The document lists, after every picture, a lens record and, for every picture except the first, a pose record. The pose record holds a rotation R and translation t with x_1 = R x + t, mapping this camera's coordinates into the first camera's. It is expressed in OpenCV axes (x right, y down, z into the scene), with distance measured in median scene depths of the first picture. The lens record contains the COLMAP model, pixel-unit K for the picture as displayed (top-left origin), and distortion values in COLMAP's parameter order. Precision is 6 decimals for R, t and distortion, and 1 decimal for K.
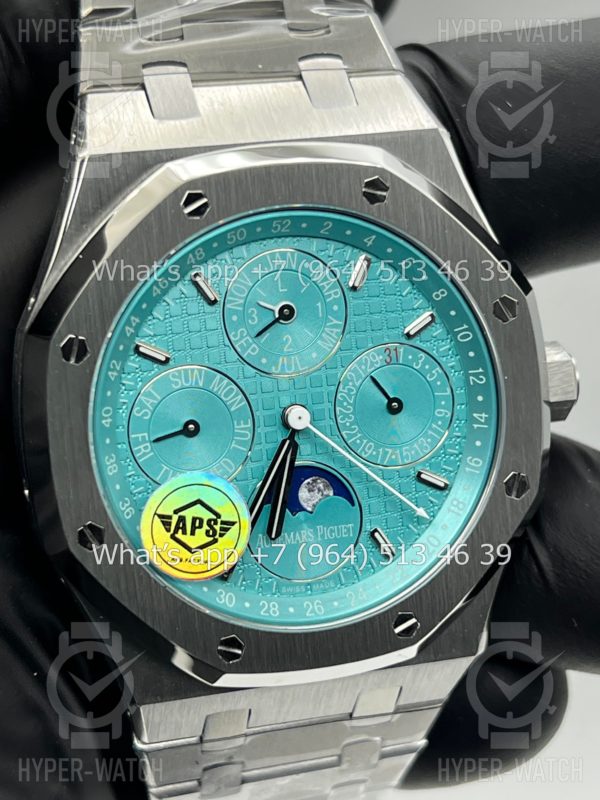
lens RADIAL K [[1870.3, 0, 294.1], [0, 1870.3, 405.2], [0, 0, 1]] dist [0.209546, 0.000000]
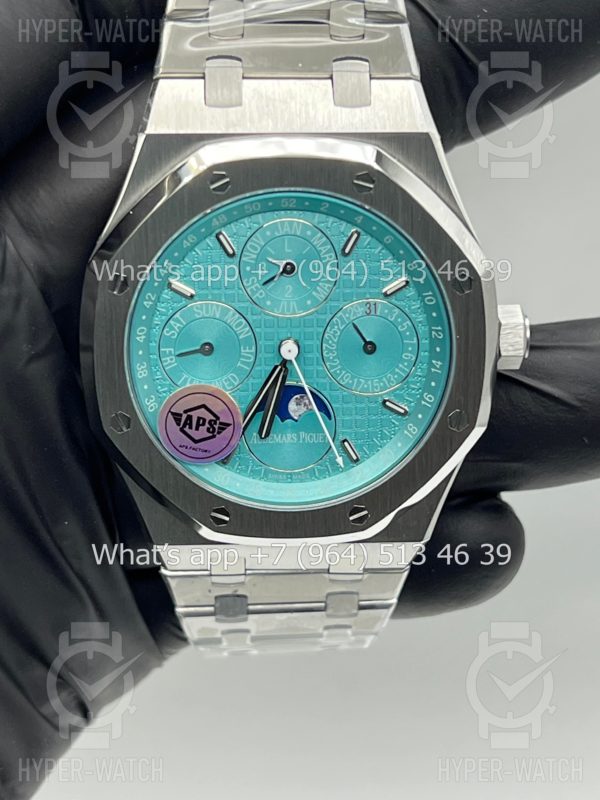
lens RADIAL K [[1870.3, 0, 303.5], [0, 1870.3, 401.9], [0, 0, 1]] dist [0.209546, 0.000000]
pose [[0.974360, 0.131790, -0.182356, 0.251870], [-0.103916, 0.982466, 0.154795, -0.159027], [0.199559, -0.131877, 0.970971, -0.261109]]
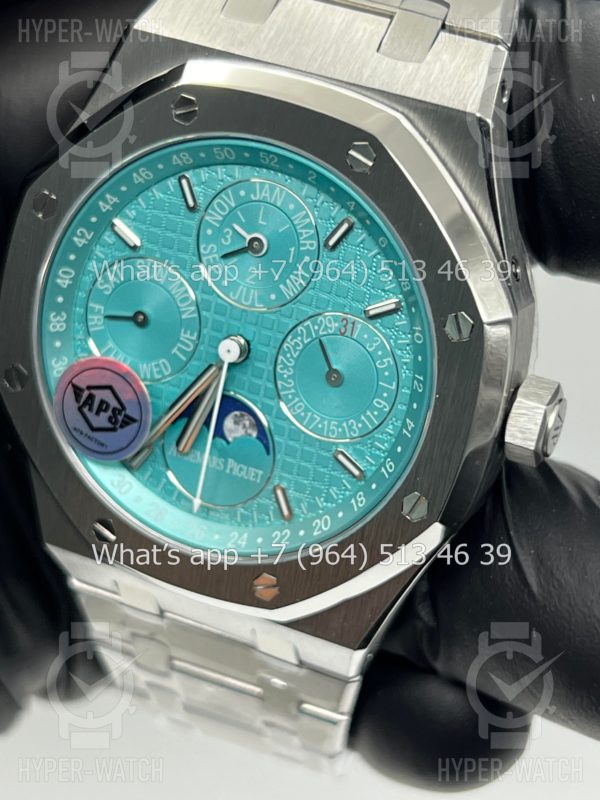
lens RADIAL K [[1870.3, 0, 295.8], [0, 1870.3, 402.6], [0, 0, 1]] dist [0.209546, 0.000000]
pose [[0.773509, 0.395731, -0.495056, 0.524982], [-0.325737, 0.918276, 0.225087, -0.199710], [0.543672, -0.012849, 0.839199, 0.189939]]
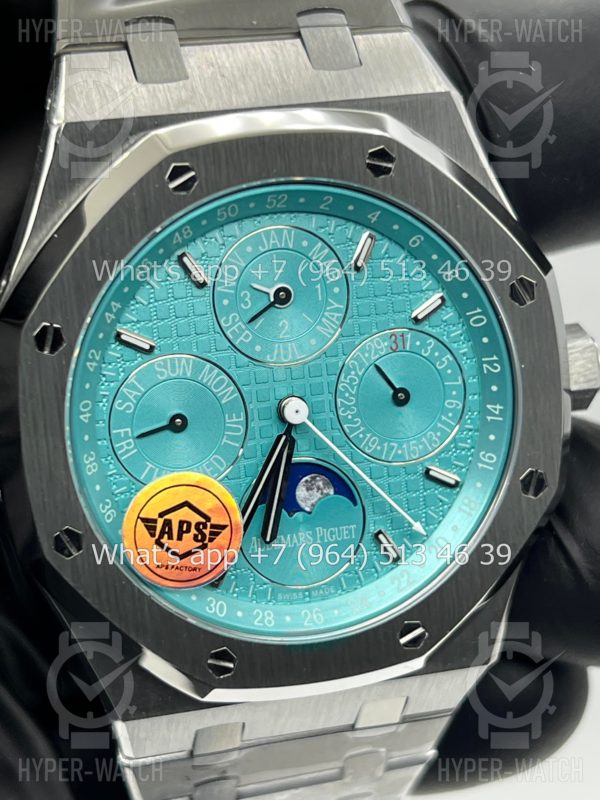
lens RADIAL K [[1870.3, 0, 296.0], [0, 1870.3, 402.1], [0, 0, 1]] dist [0.209546, 0.000000]
pose [[0.999967, 0.001334, -0.008036, 0.009860], [-0.001049, 0.999373, 0.035395, -0.029869], [0.008078, -0.035386, 0.999341, 0.084947]]
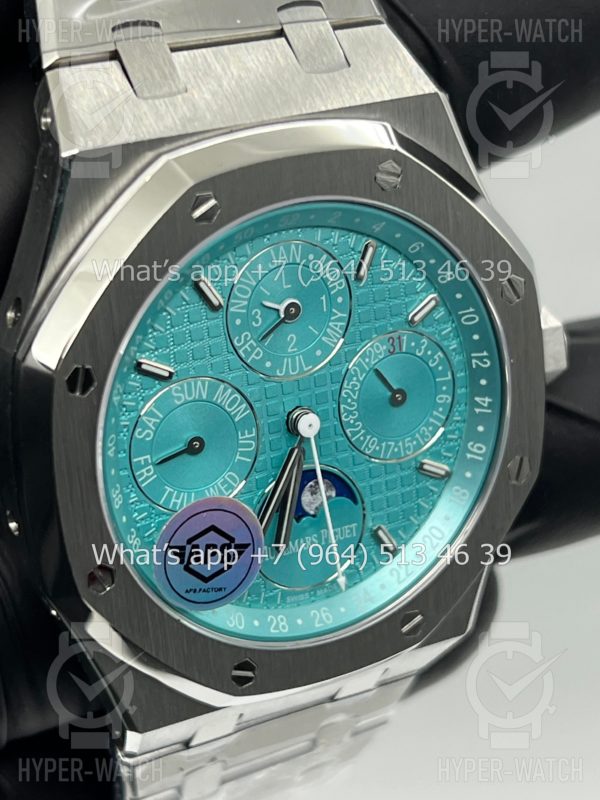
lens RADIAL K [[1870.3, 0, 282.8], [0, 1870.3, 396.4], [0, 0, 1]] dist [0.209546, 0.000000]
pose [[0.976244, -0.060264, 0.208122, -0.198990], [0.022246, 0.983343, 0.180392, -0.171959], [-0.215527, -0.171477, 0.961324, 0.119637]]
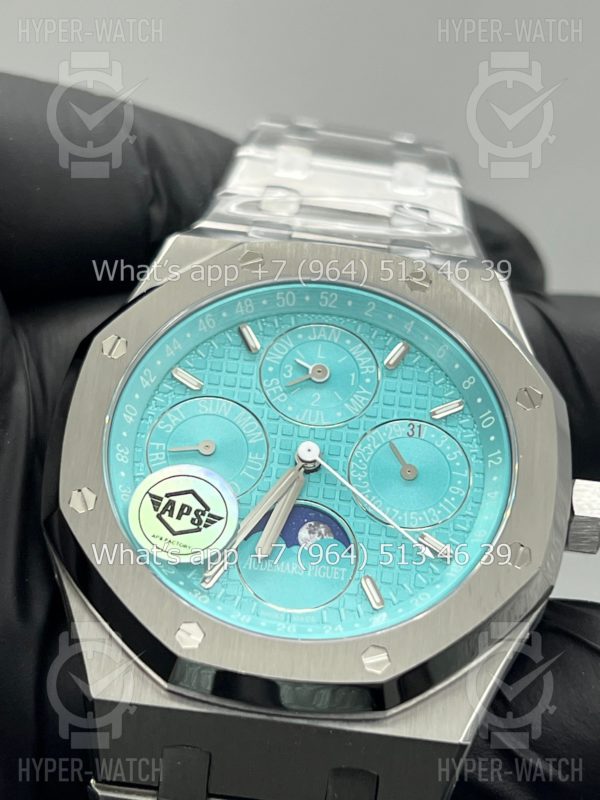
lens RADIAL K [[1870.3, 0, 304.5], [0, 1870.3, 403.0], [0, 0, 1]] dist [0.209546, 0.000000]
pose [[0.956517, 0.062292, -0.284948, 0.292095], [-0.217930, 0.801937, -0.556240, 0.558535], [0.193861, 0.594152, 0.780642, 0.172970]]
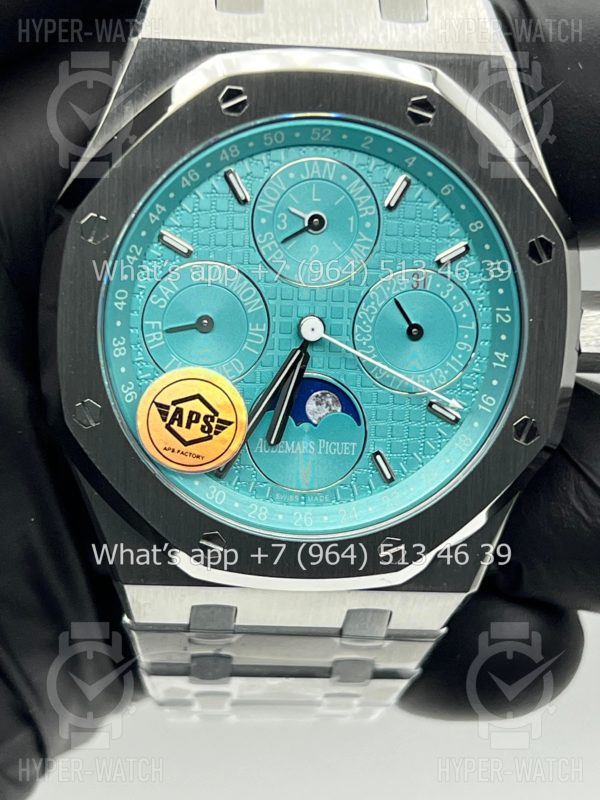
lens RADIAL K [[1870.3, 0, 298.7], [0, 1870.3, 416.5], [0, 0, 1]] dist [0.209546, 0.000000]
pose [[0.977588, 0.153954, -0.143595, 0.144942], [-0.146273, 0.987258, 0.062662, -0.008786], [0.151413, -0.040254, 0.987651, 0.010701]]
